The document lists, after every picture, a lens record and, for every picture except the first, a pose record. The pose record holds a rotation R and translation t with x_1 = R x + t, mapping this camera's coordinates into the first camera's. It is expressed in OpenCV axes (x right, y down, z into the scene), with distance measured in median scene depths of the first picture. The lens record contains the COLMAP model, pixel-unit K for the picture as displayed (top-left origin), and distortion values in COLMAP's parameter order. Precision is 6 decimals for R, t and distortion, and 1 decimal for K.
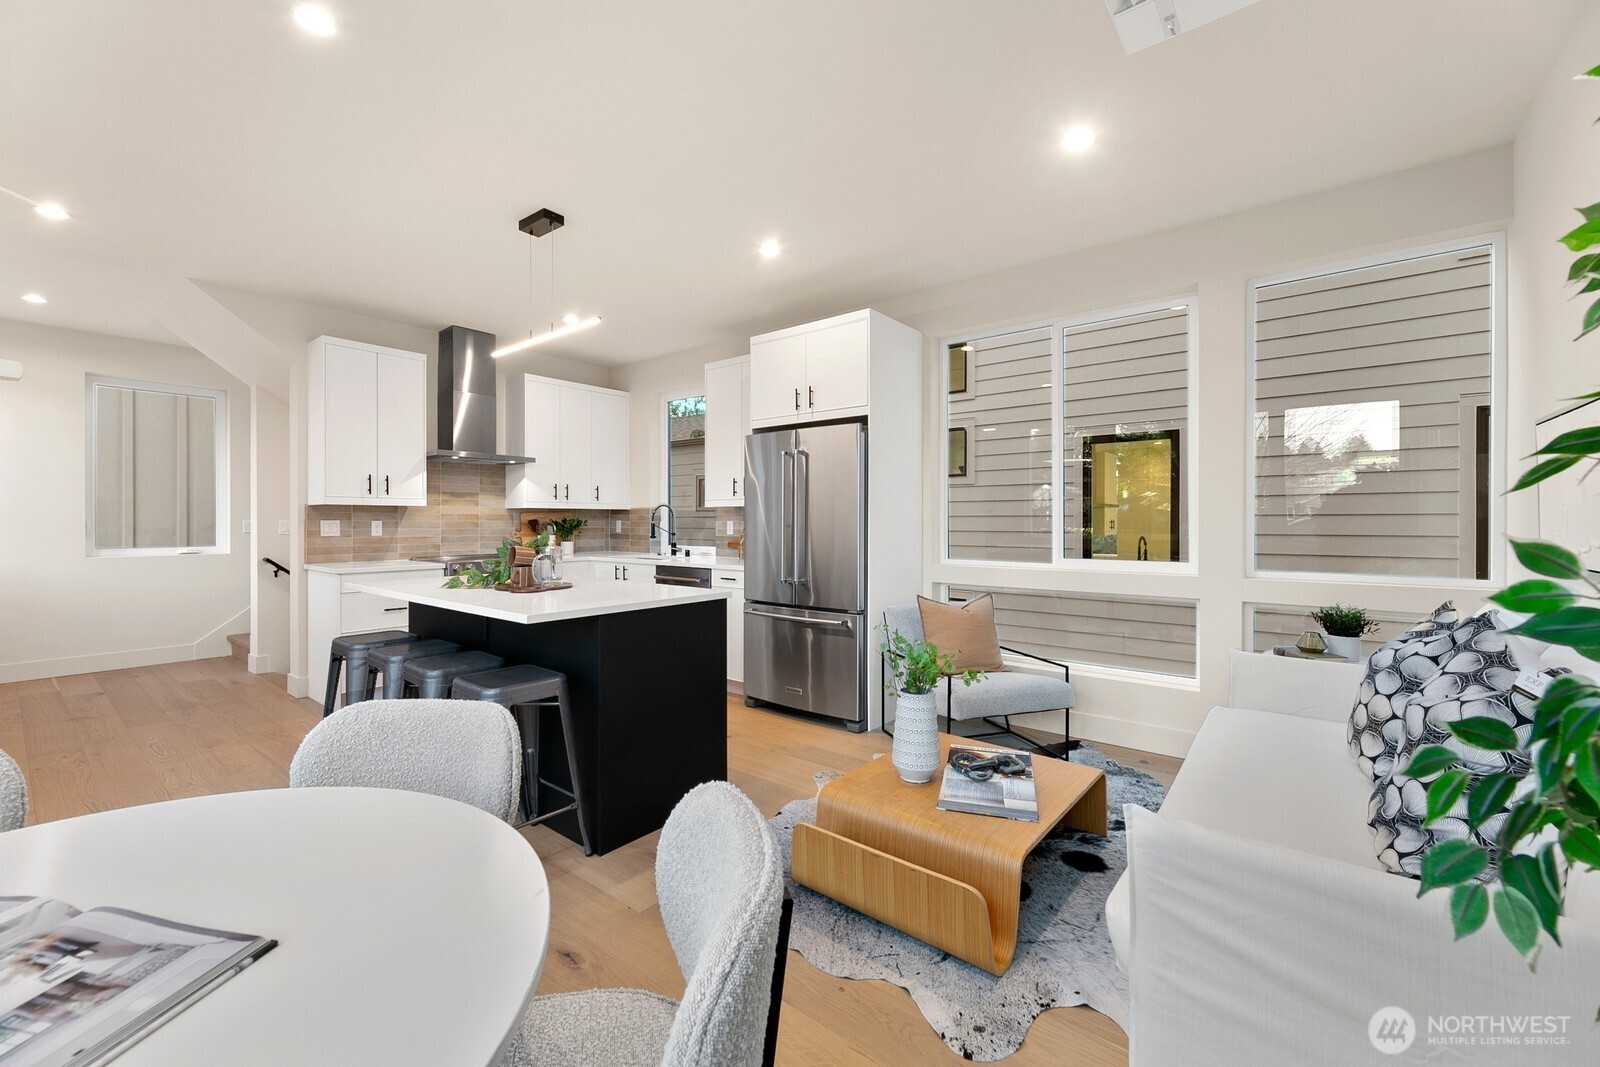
lens RADIAL K [[644.4, 0, 798.7], [0, 644.4, 525.6], [0, 0, 1]] dist [0.000500, -0.000215]
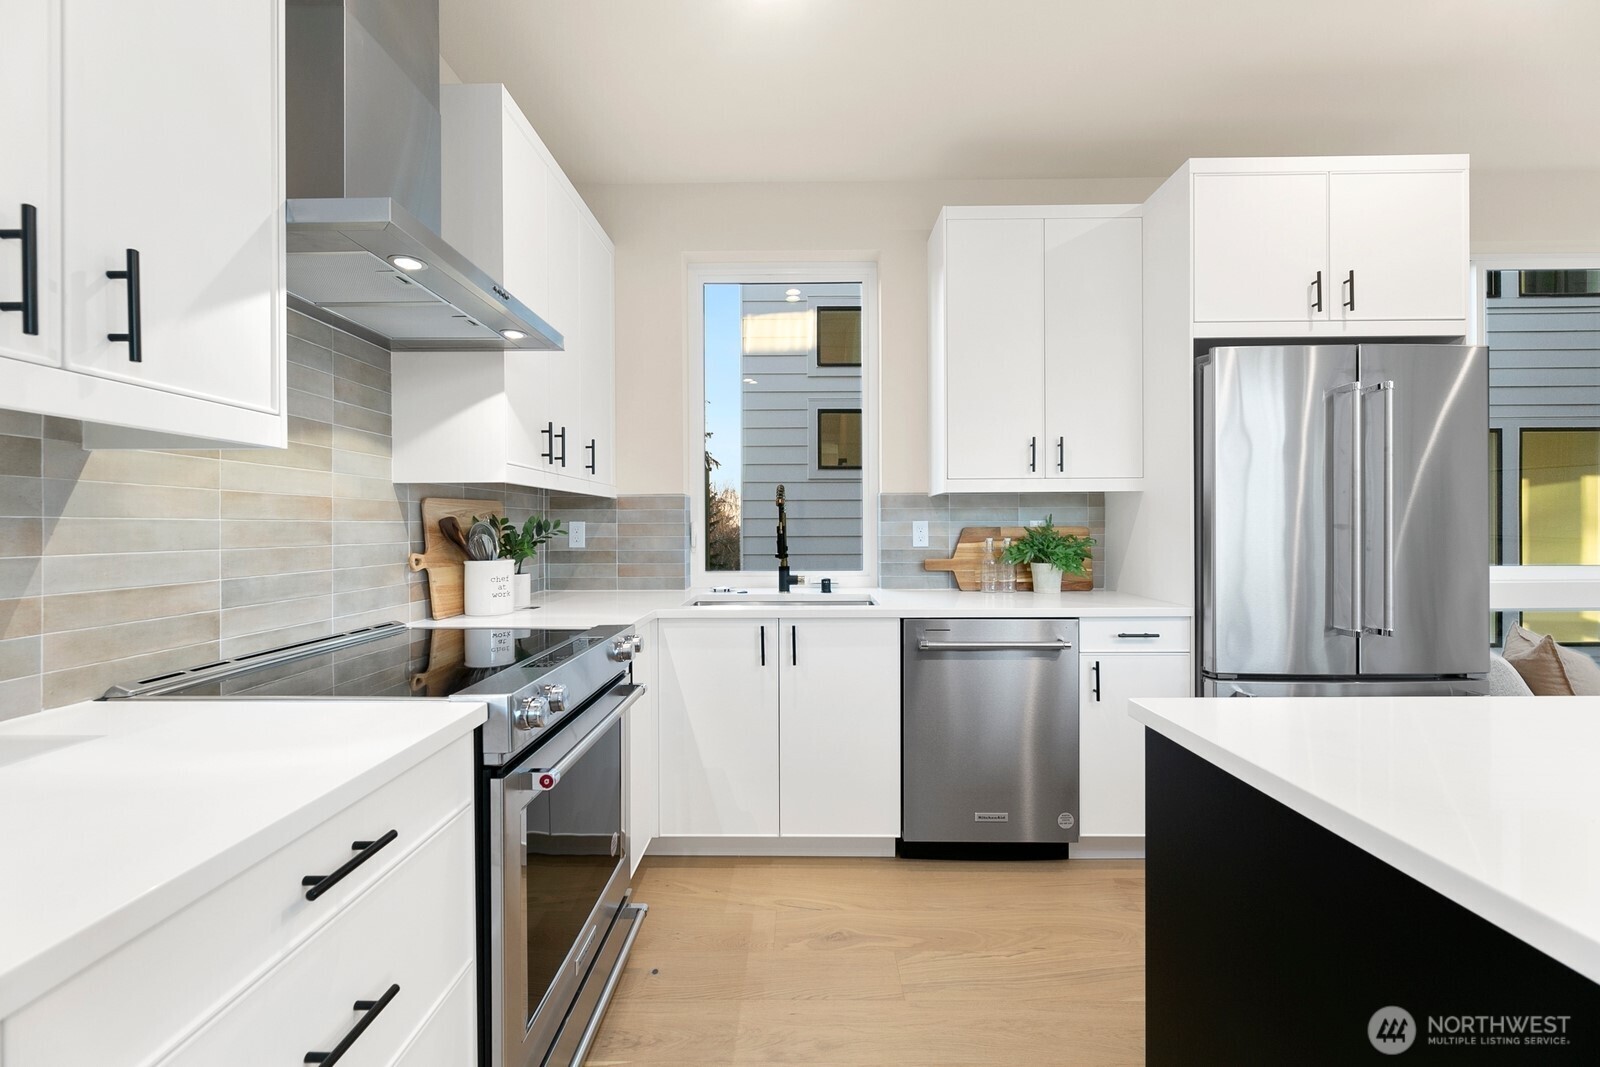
lens RADIAL K [[644.4, 0, 798.7], [0, 644.4, 525.6], [0, 0, 1]] dist [0.000500, -0.000215]
pose [[0.787845, -0.003885, 0.615862, -0.493426], [0.009807, 0.999932, -0.006239, -0.000783], [-0.615796, 0.010955, 0.787829, 0.615868]]
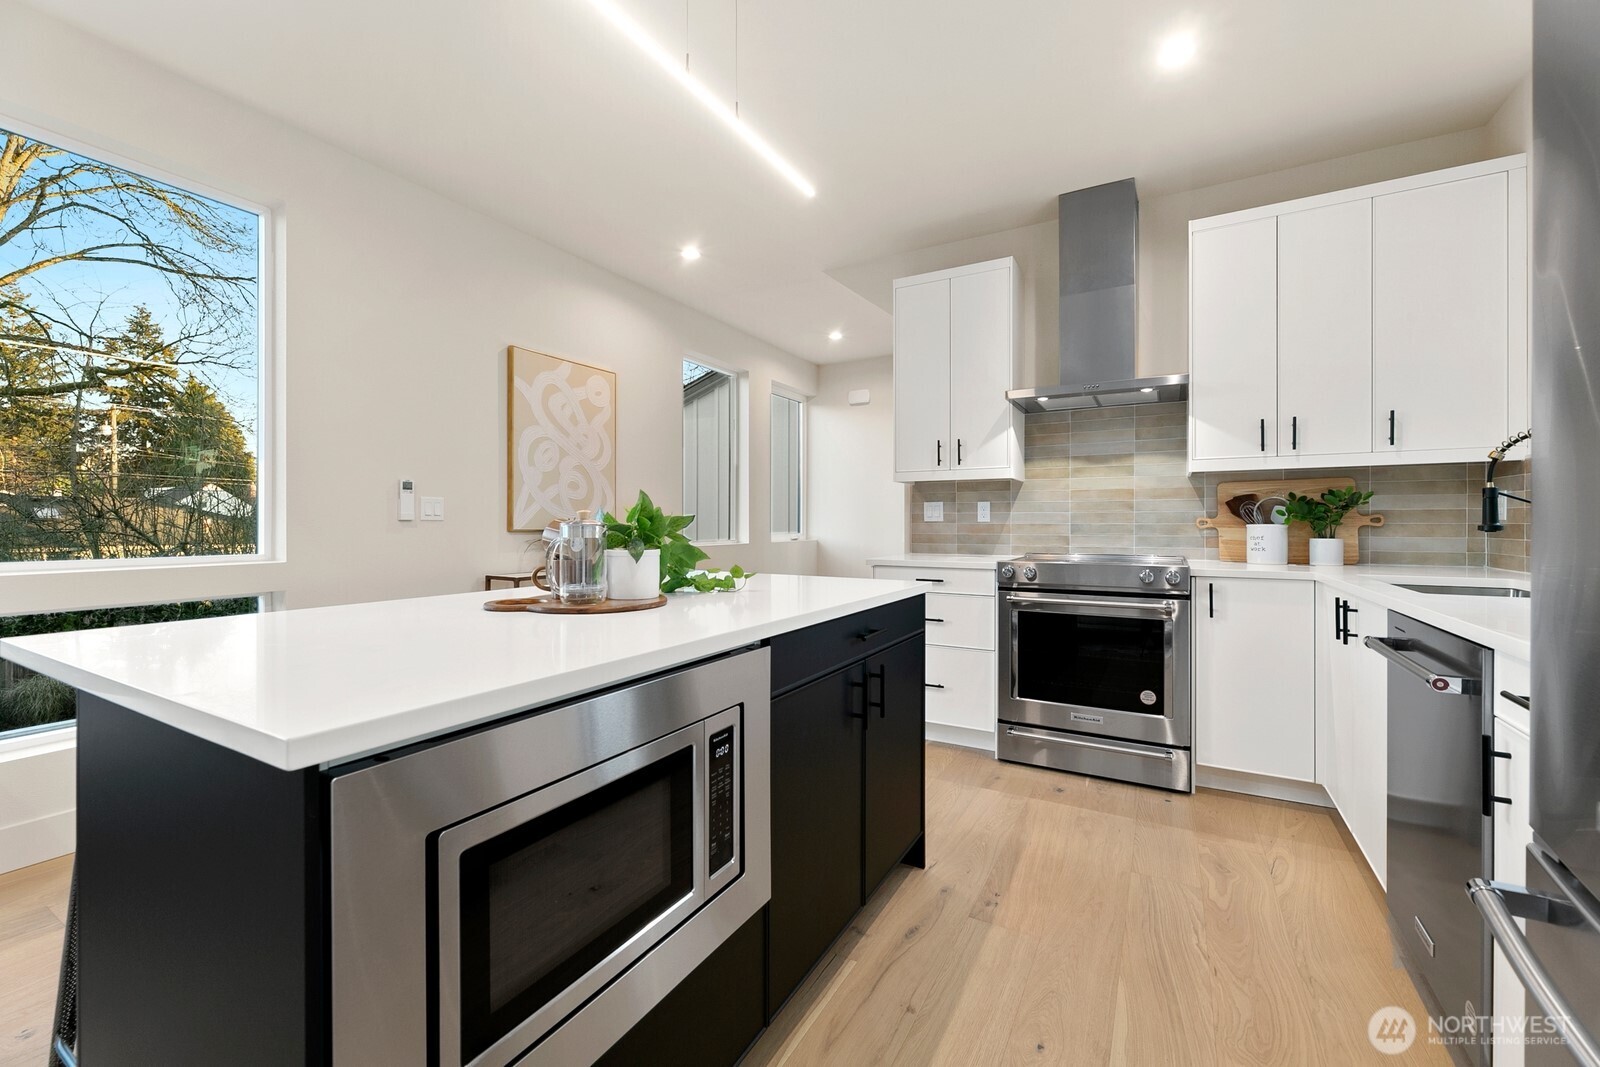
lens RADIAL K [[646.9, 0, 794.1], [0, 646.9, 522.5], [0, 0, 1]] dist [-0.000799, -0.000047]
pose [[0.145515, -0.002943, -0.989352, 0.058041], [-0.006005, 0.999975, -0.003858, 0.018118], [0.989338, 0.006503, 0.145494, 0.575873]]
